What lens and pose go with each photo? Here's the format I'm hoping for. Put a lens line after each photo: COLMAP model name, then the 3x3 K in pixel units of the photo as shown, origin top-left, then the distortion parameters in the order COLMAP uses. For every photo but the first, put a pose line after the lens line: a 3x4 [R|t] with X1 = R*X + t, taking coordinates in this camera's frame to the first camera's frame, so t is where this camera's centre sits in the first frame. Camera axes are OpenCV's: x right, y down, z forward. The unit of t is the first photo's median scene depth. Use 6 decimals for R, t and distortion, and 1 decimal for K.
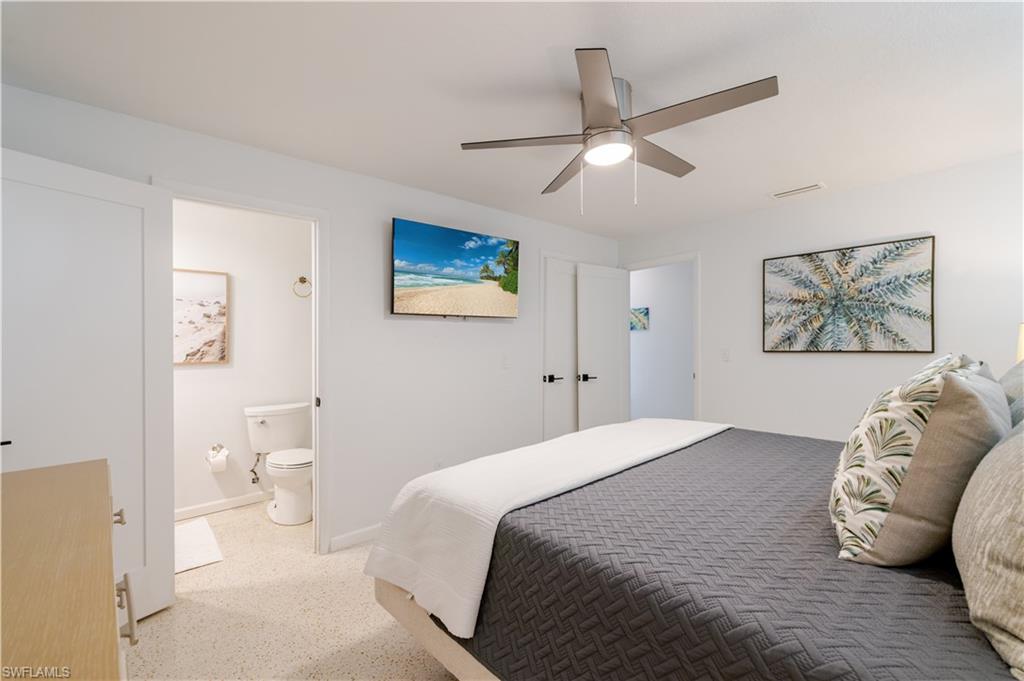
lens RADIAL K [[434.9, 0, 513.6], [0, 434.9, 334.7], [0, 0, 1]] dist [-0.001964, -0.000126]
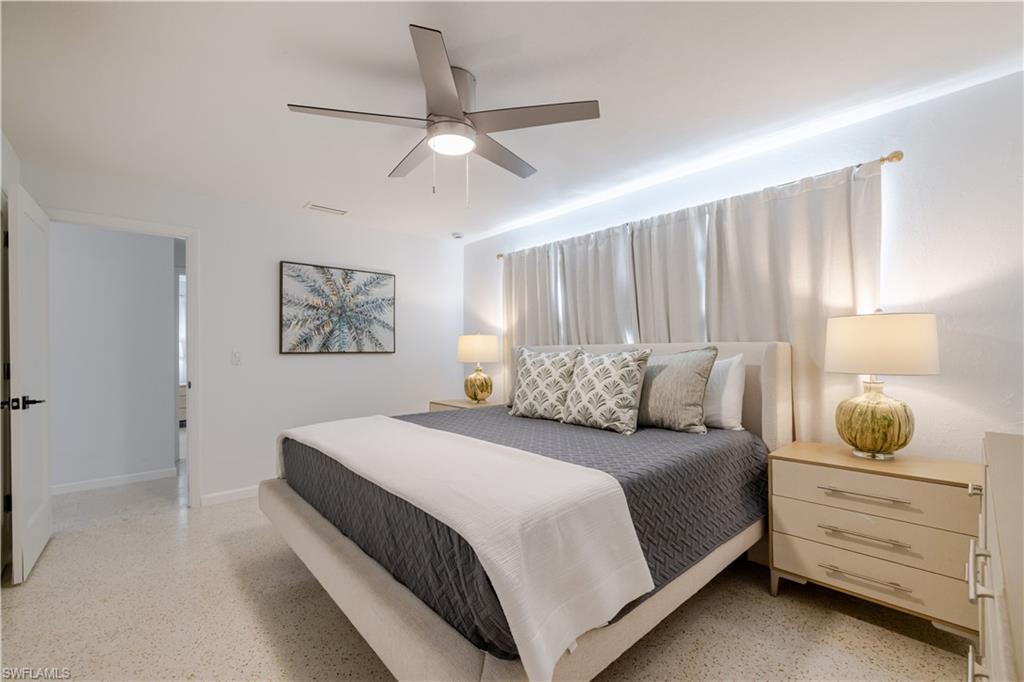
lens RADIAL K [[442.9, 0, 512.0], [0, 442.9, 341.0], [0, 0, 1]] dist [0.000175, 0.000132]
pose [[-0.005624, 0.036202, 0.999329, -0.486531], [-0.016914, 0.999198, -0.036293, 0.042742], [-0.999841, -0.017106, -0.005008, 0.524531]]
